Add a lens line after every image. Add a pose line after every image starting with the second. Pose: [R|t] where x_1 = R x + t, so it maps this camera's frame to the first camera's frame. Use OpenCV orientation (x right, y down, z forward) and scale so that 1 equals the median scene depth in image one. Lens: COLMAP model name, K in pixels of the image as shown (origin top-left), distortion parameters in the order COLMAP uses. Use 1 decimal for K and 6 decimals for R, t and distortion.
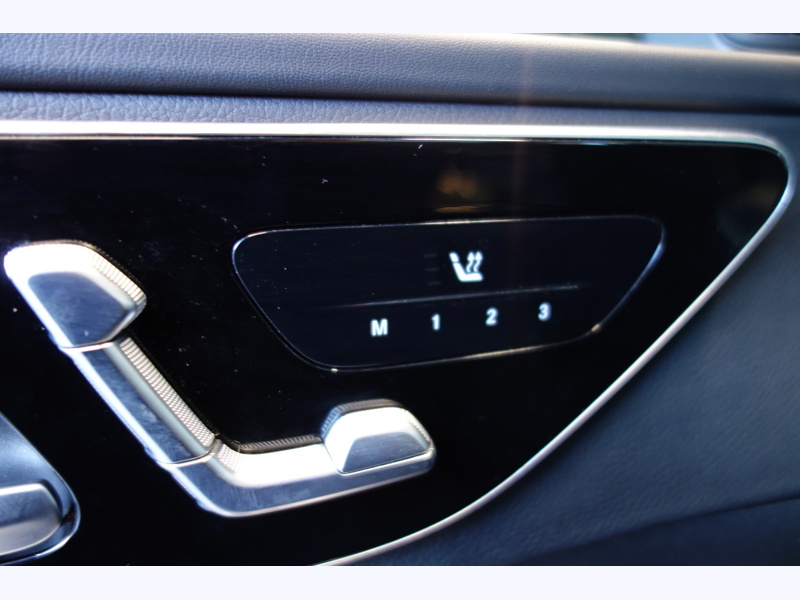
lens RADIAL K [[624.8, 0, 401.0], [0, 624.8, 314.8], [0, 0, 1]] dist [-0.001676, 0.004070]
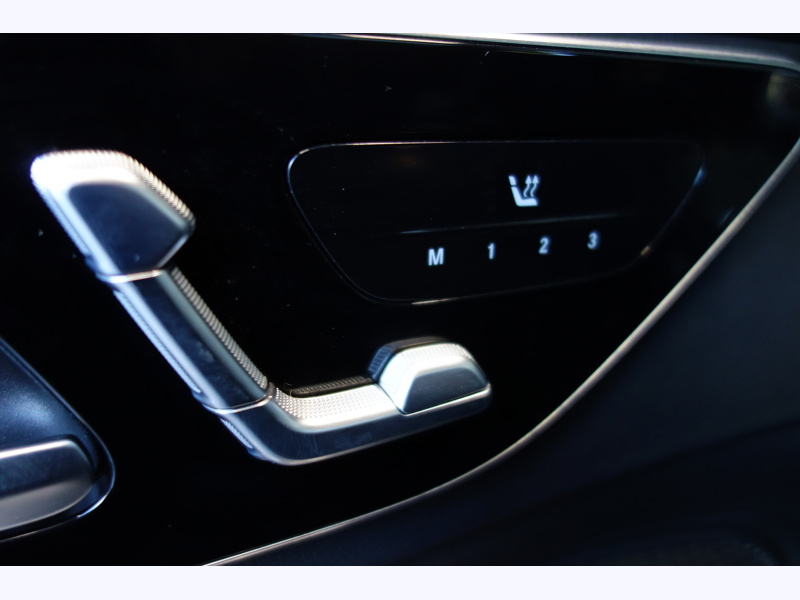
lens RADIAL K [[624.8, 0, 401.0], [0, 624.8, 314.8], [0, 0, 1]] dist [-0.001676, 0.004070]
pose [[0.992031, -0.026979, 0.123074, -0.219622], [0.019709, 0.998009, 0.059909, 0.054207], [-0.124446, -0.057006, 0.990587, 0.095074]]
